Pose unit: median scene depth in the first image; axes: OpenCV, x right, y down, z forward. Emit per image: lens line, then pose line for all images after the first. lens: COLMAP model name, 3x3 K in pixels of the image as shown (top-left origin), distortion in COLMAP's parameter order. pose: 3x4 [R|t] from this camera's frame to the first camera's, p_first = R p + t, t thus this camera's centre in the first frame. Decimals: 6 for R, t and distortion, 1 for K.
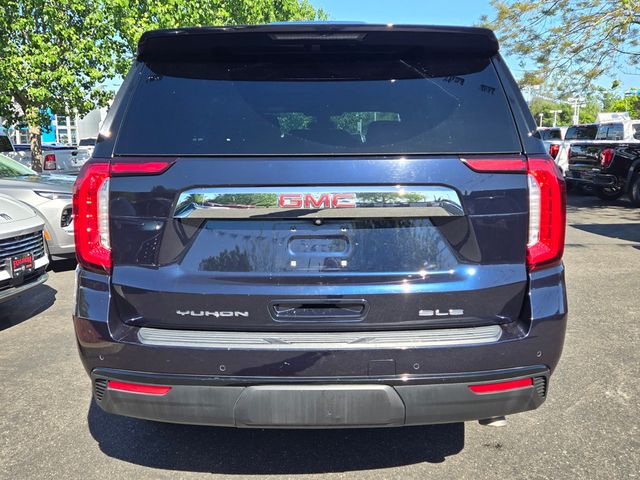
lens RADIAL K [[434.9, 0, 320.0], [0, 434.9, 240.0], [0, 0, 1]] dist [0.032715, -0.003927]
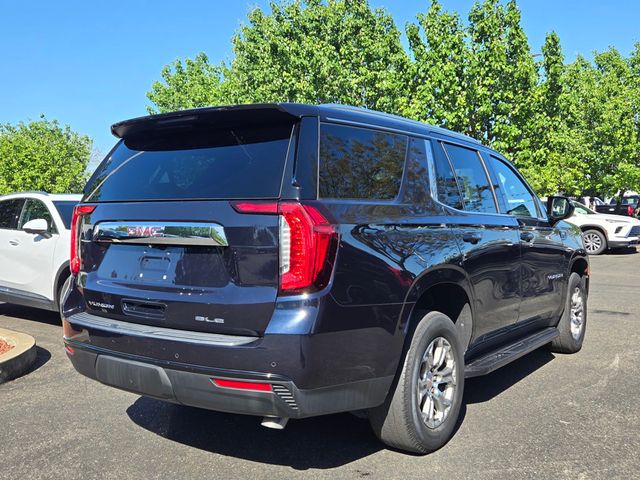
lens RADIAL K [[434.9, 0, 320.0], [0, 434.9, 240.0], [0, 0, 1]] dist [0.032715, -0.003927]
pose [[0.891906, 0.036830, -0.450718, 1.120536], [-0.074037, 0.995122, -0.065193, -0.009752], [0.446119, 0.091516, 0.890282, -0.032953]]
